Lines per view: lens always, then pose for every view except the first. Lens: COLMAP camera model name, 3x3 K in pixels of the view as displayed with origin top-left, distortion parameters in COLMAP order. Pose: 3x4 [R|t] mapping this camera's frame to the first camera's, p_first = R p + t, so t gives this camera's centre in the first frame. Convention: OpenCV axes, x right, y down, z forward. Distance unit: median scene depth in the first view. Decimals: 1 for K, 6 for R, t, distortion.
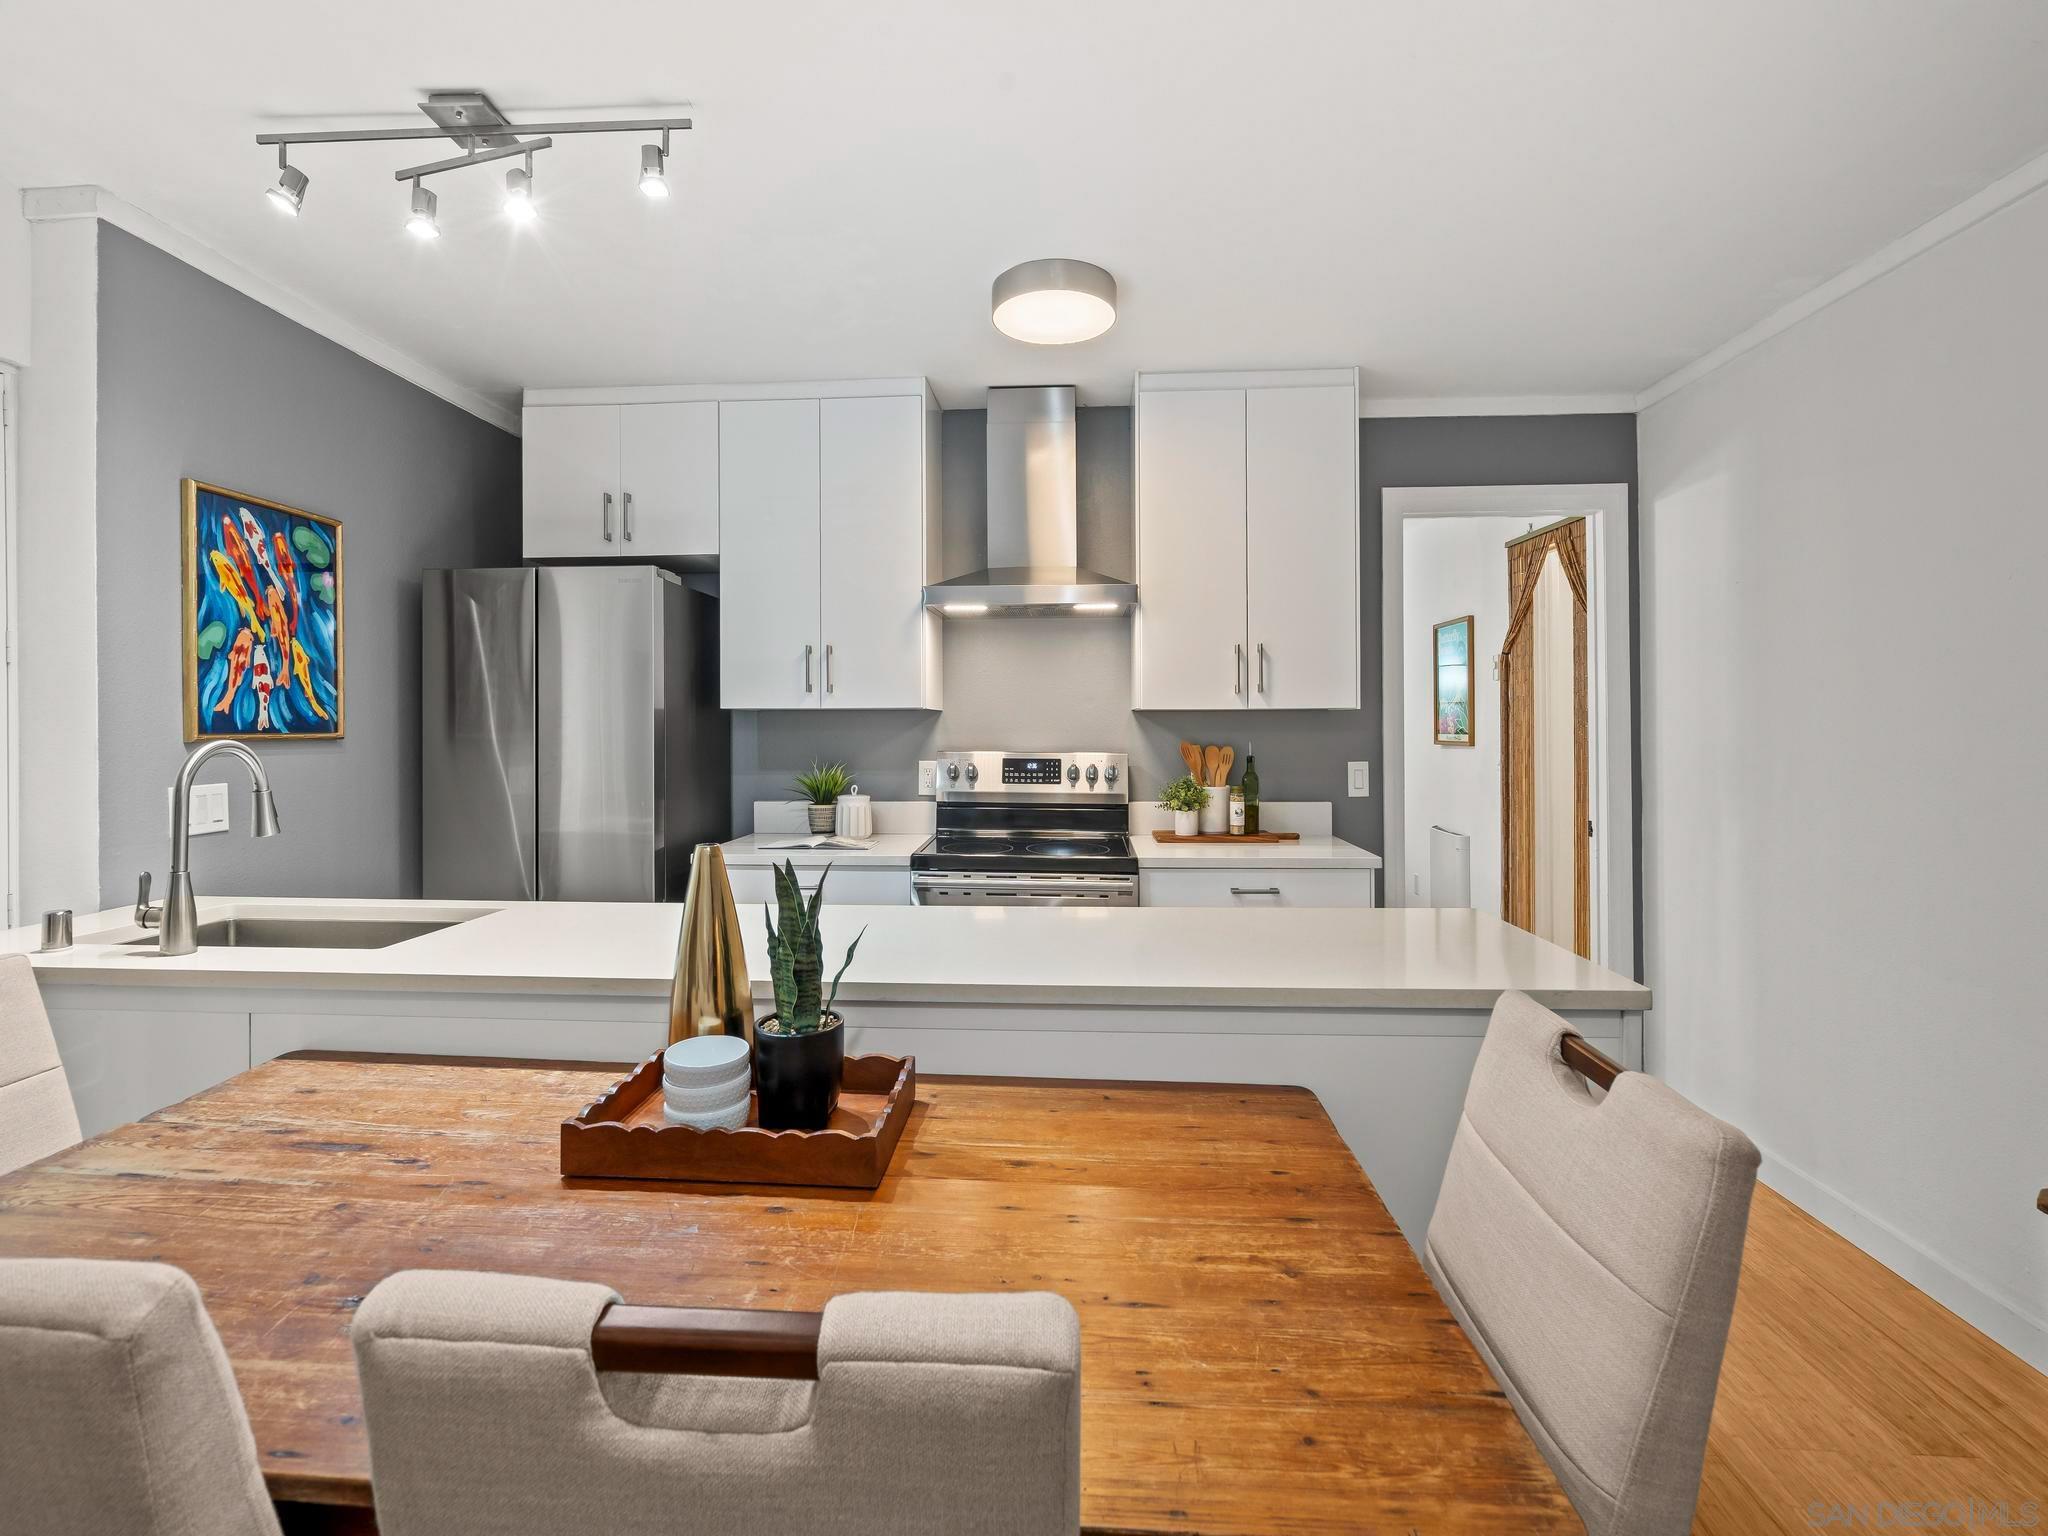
lens RADIAL K [[925.0, 0, 1004.3], [0, 925.0, 725.5], [0, 0, 1]] dist [-0.003093, 0.002146]
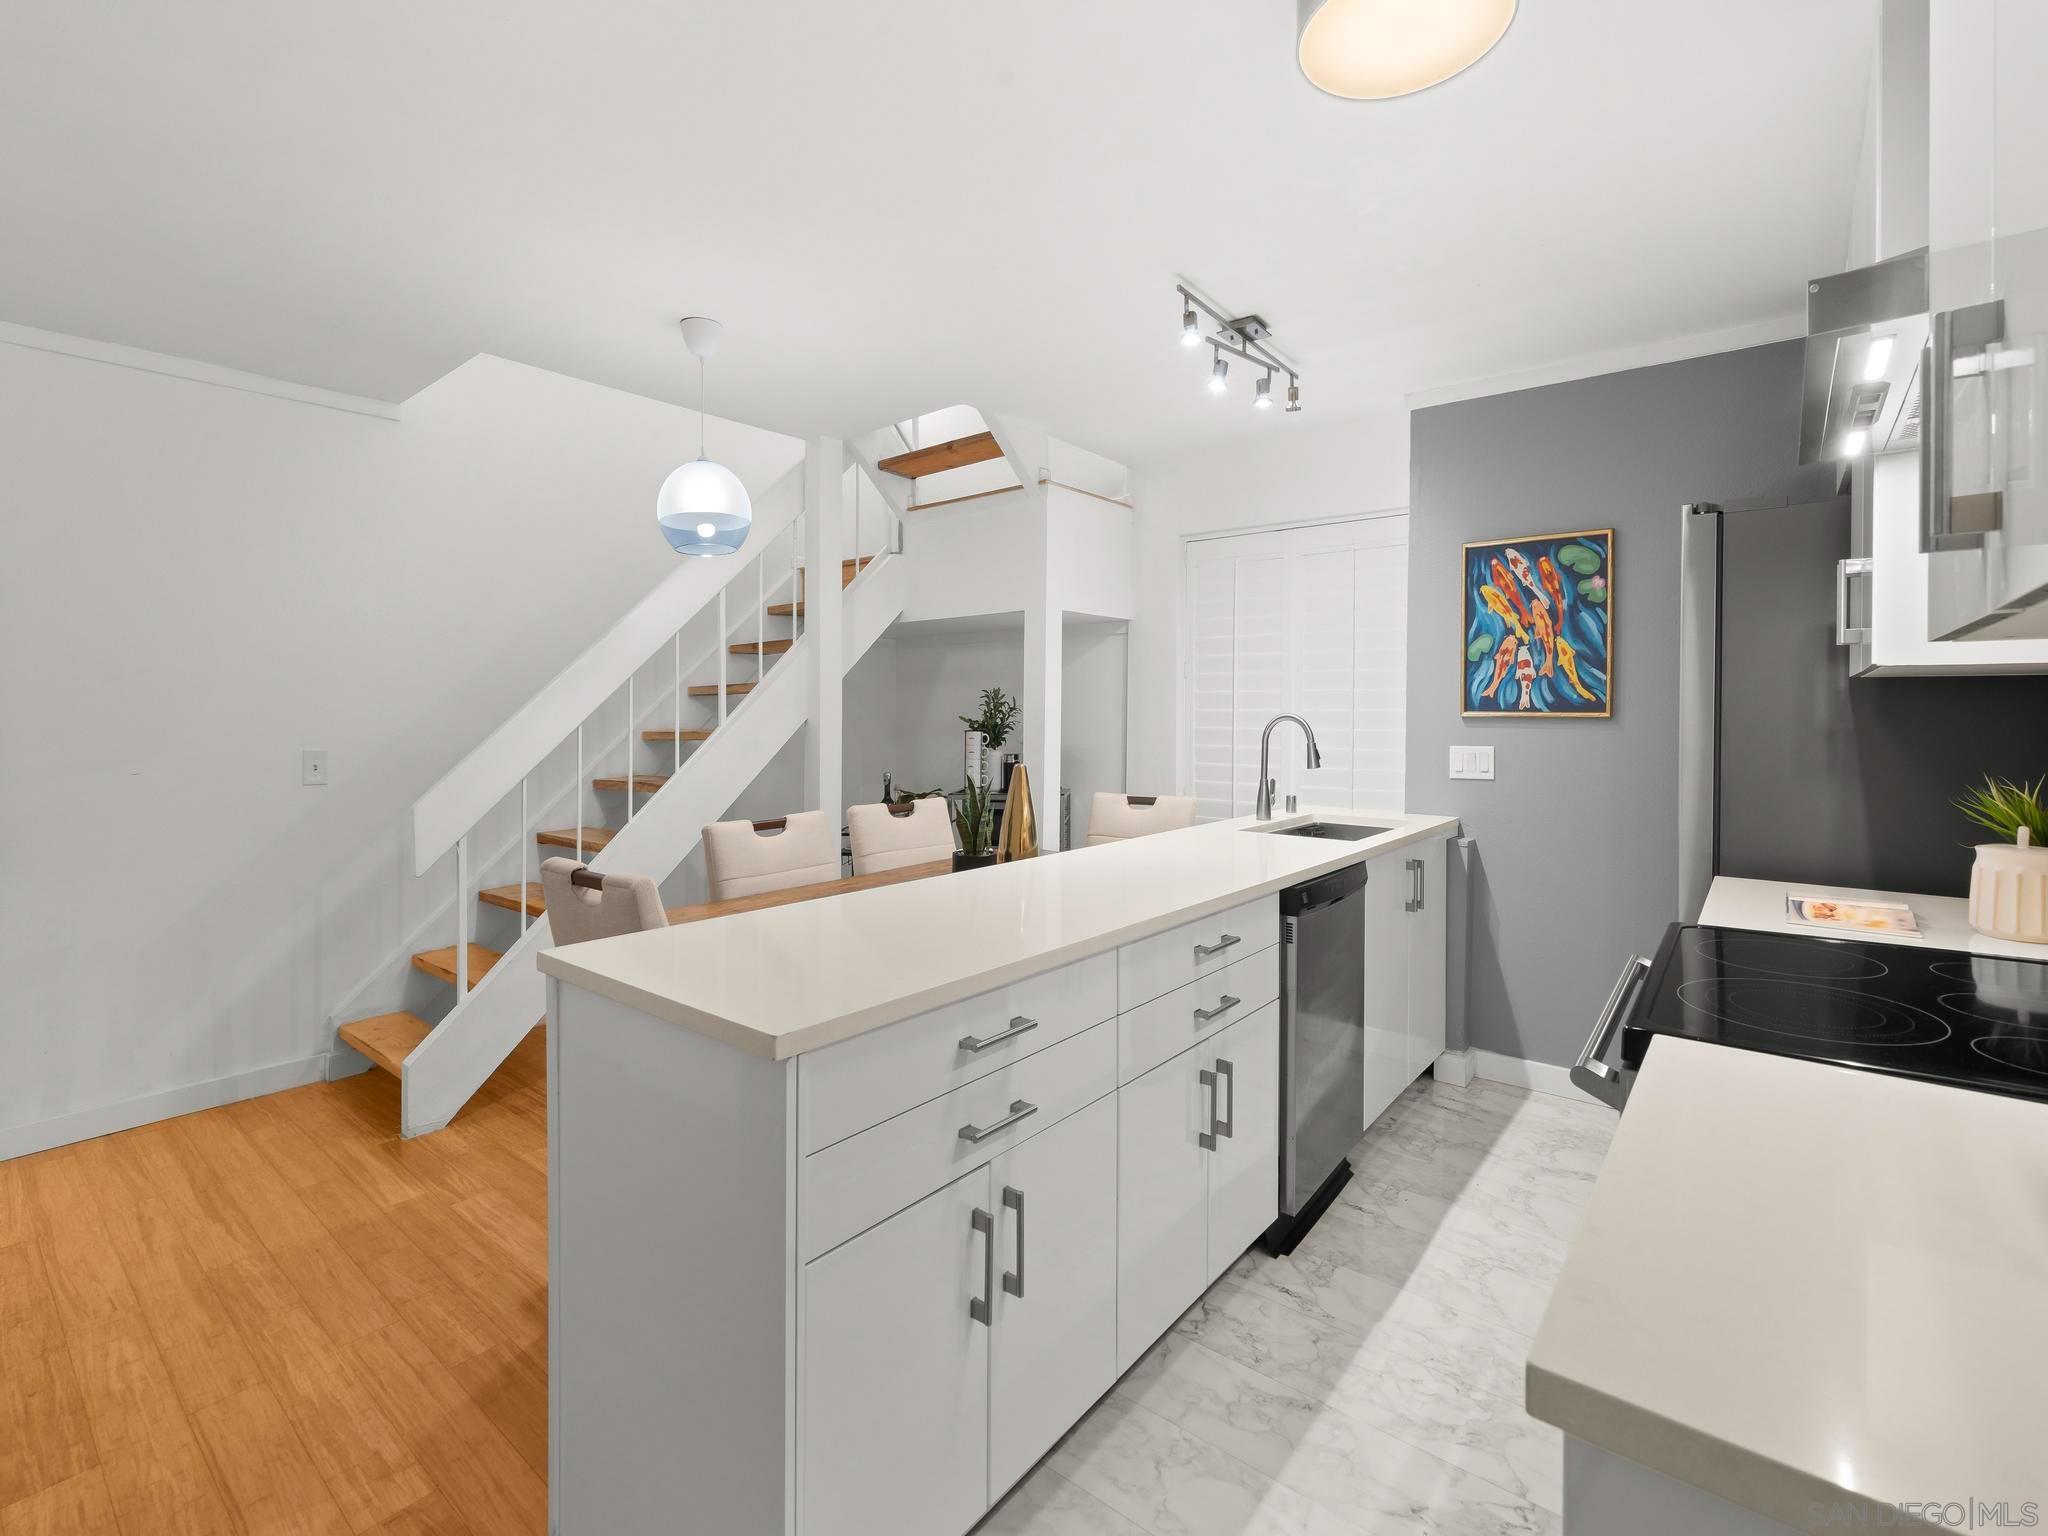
lens RADIAL K [[925.0, 0, 1021.9], [0, 925.0, 716.3], [0, 0, 1]] dist [-0.003093, 0.002146]
pose [[-0.562558, 0.005062, -0.826743, 0.701918], [-0.001858, 0.999971, 0.007387, 0.006530], [0.826756, 0.005692, -0.562532, 1.126318]]
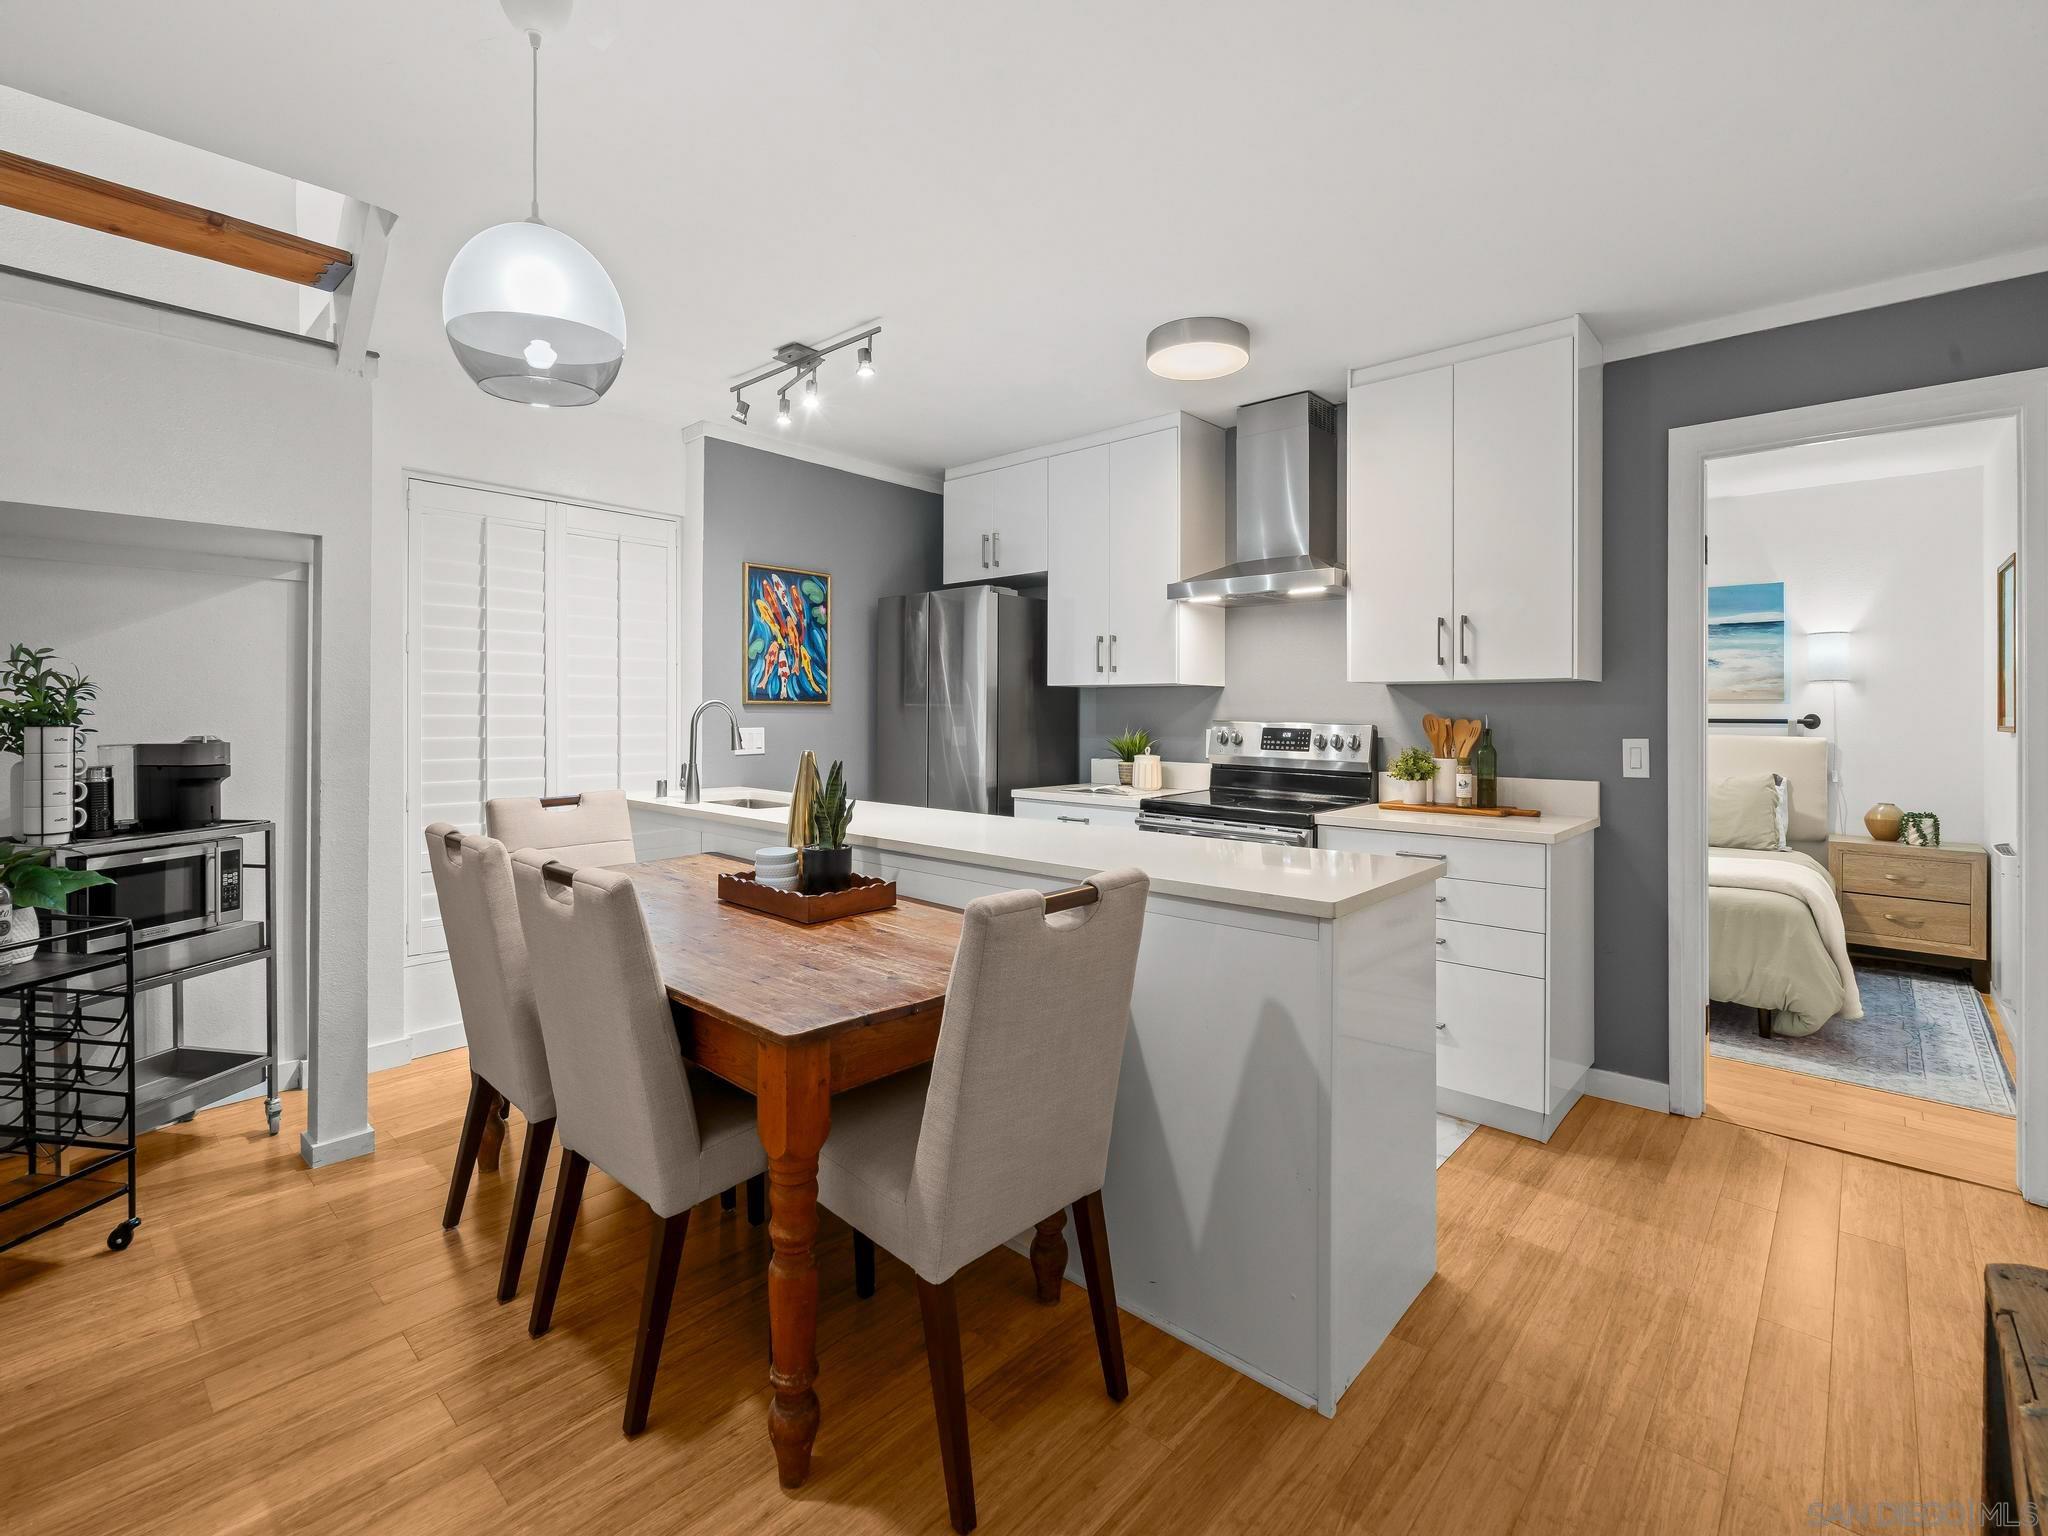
lens RADIAL K [[925.0, 0, 1017.3], [0, 925.0, 712.1], [0, 0, 1]] dist [-0.003093, 0.002146]
pose [[0.786845, 0.007554, -0.617105, 0.620740], [-0.008374, 0.999964, 0.001563, 0.023330], [0.617094, 0.003938, 0.786880, -0.108155]]
